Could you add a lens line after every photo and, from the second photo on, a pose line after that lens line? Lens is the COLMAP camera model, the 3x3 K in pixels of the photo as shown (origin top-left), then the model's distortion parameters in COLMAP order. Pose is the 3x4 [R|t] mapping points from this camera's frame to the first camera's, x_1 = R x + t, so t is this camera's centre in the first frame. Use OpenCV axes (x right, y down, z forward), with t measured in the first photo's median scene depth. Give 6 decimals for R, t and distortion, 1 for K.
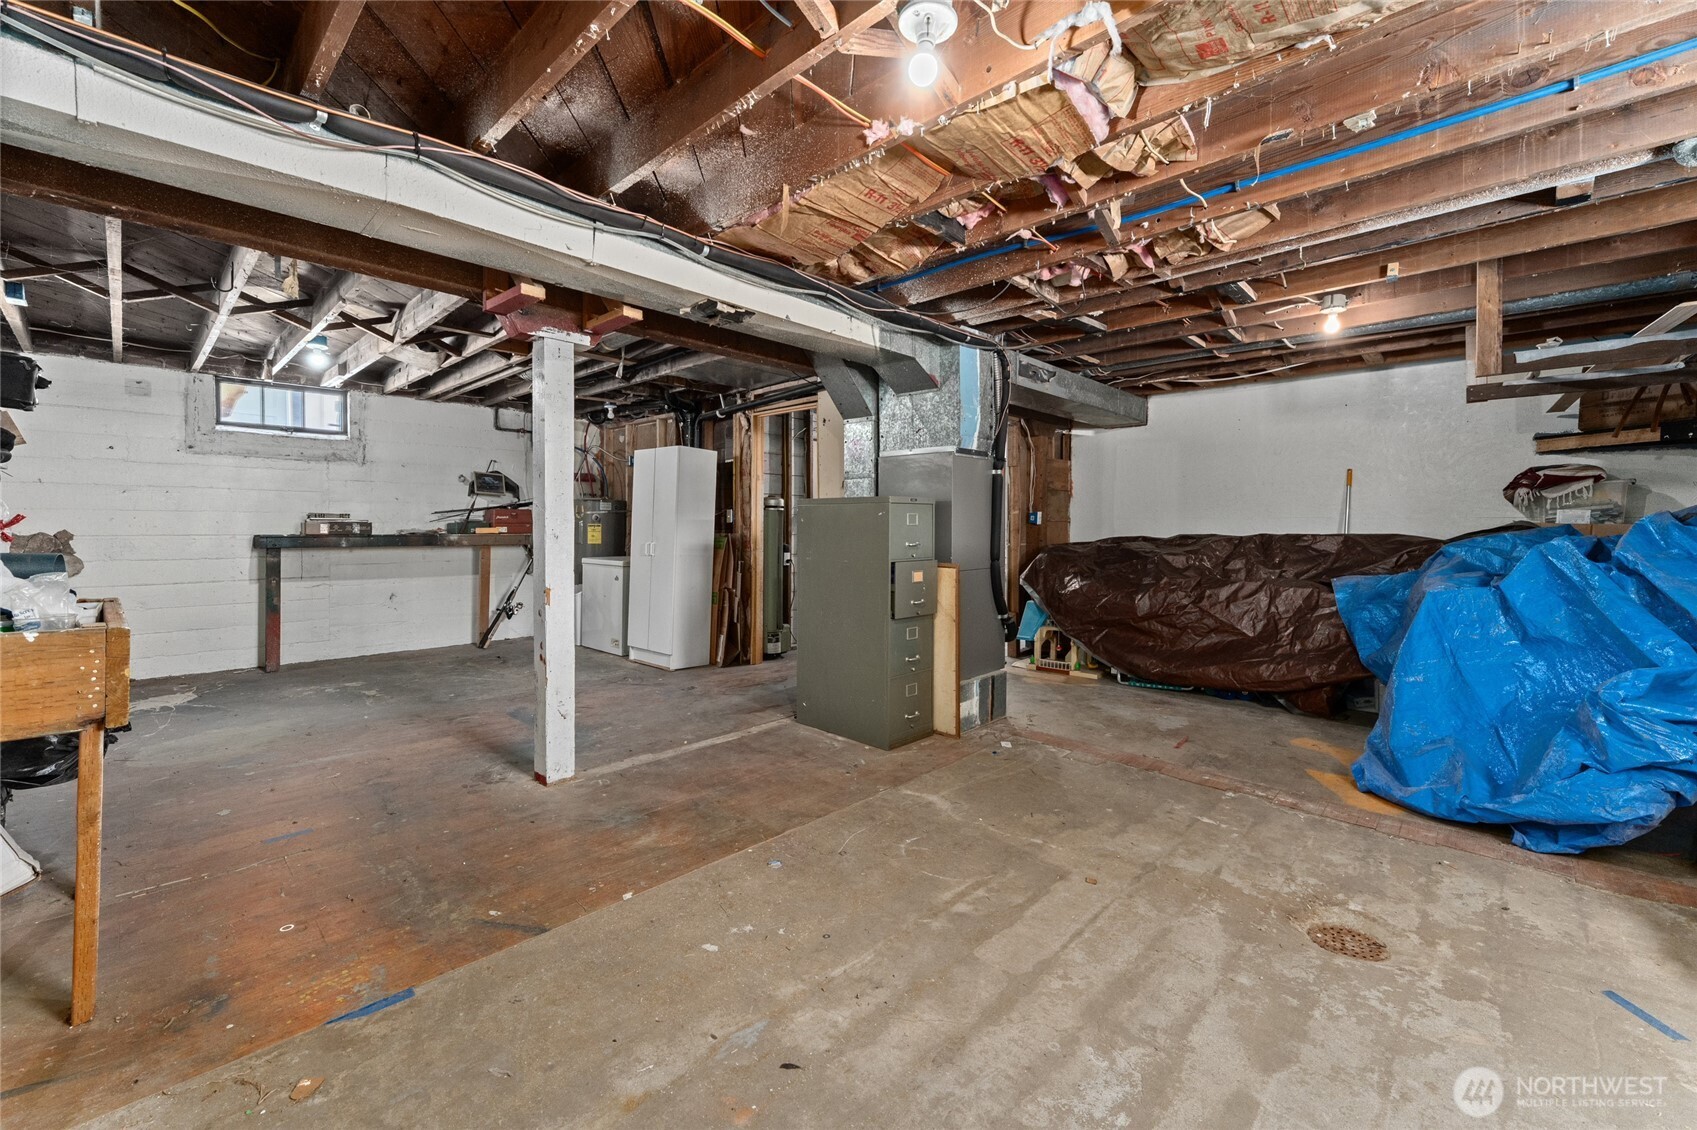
lens RADIAL K [[698.0, 0, 850.1], [0, 698.0, 527.1], [0, 0, 1]] dist [-0.000996, -0.000065]
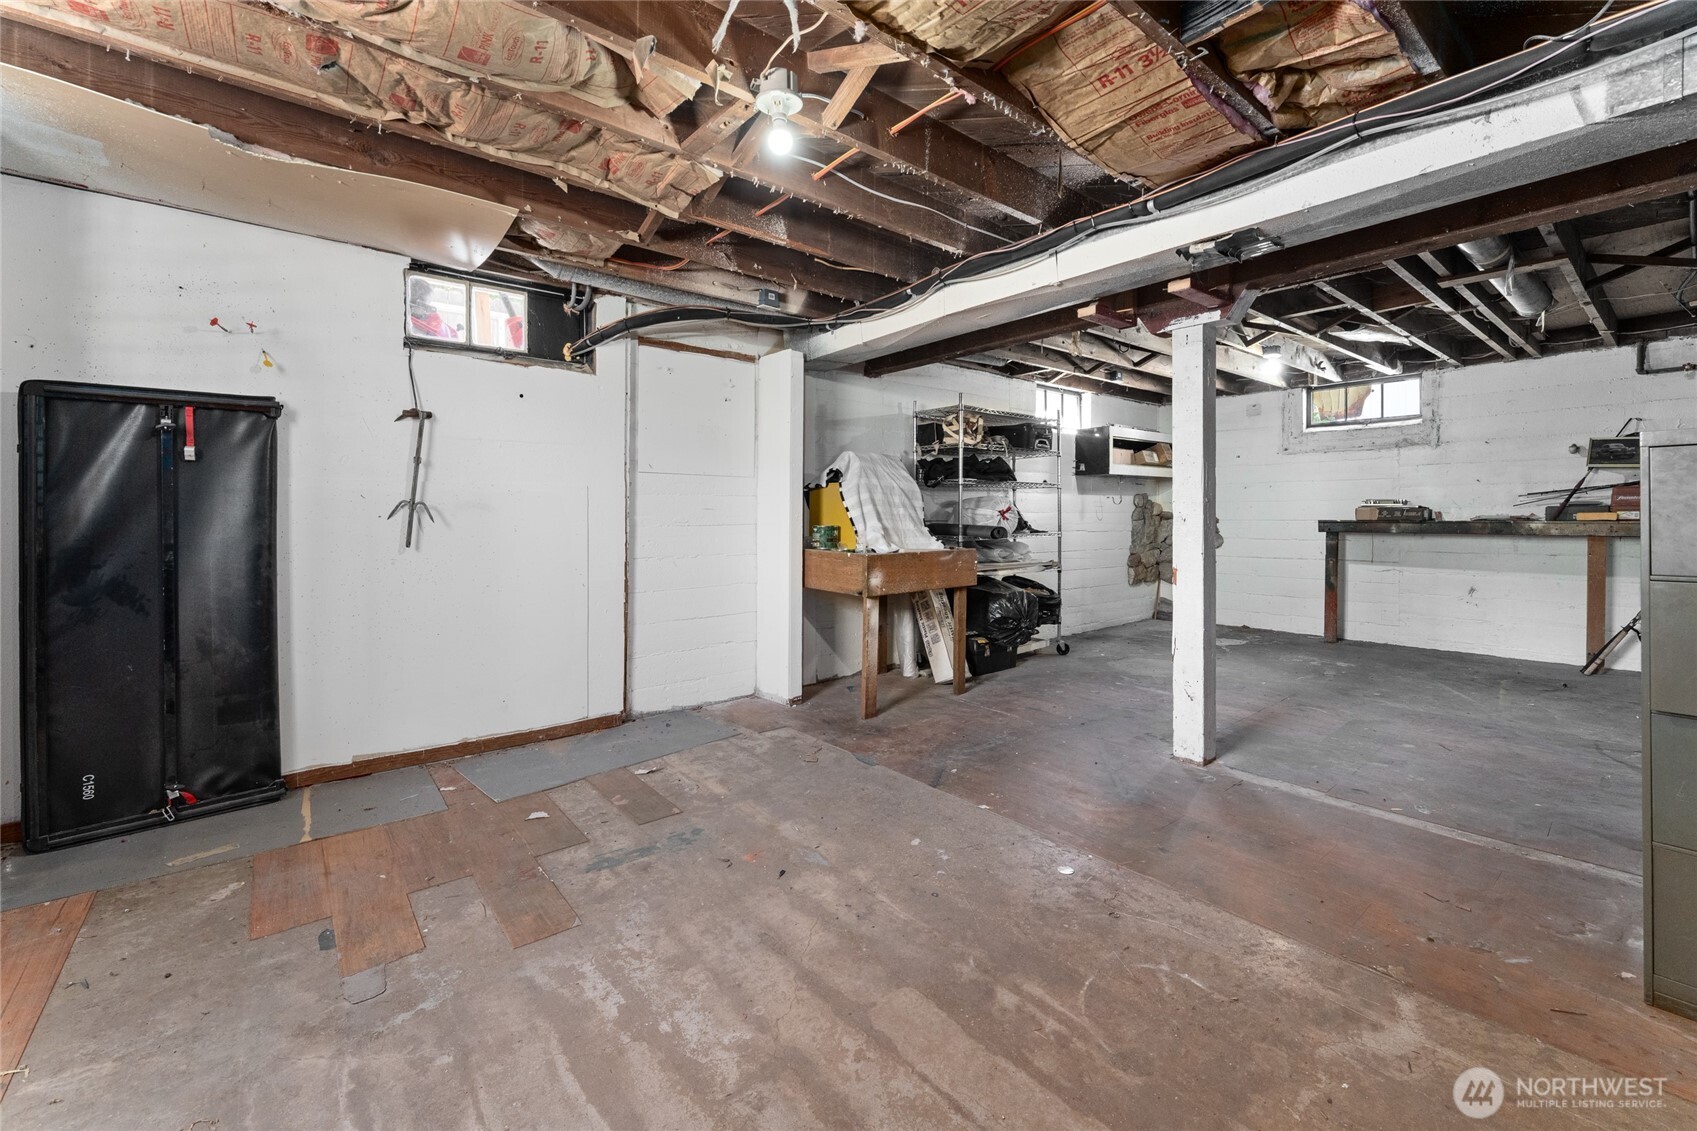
lens RADIAL K [[697.0, 0, 848.6], [0, 697.0, 512.5], [0, 0, 1]] dist [0.003165, 0.000269]
pose [[-0.126325, -0.007155, -0.991963, 0.810367], [0.002397, 0.999969, -0.007518, 0.011113], [0.991986, -0.003328, -0.126303, 0.786237]]
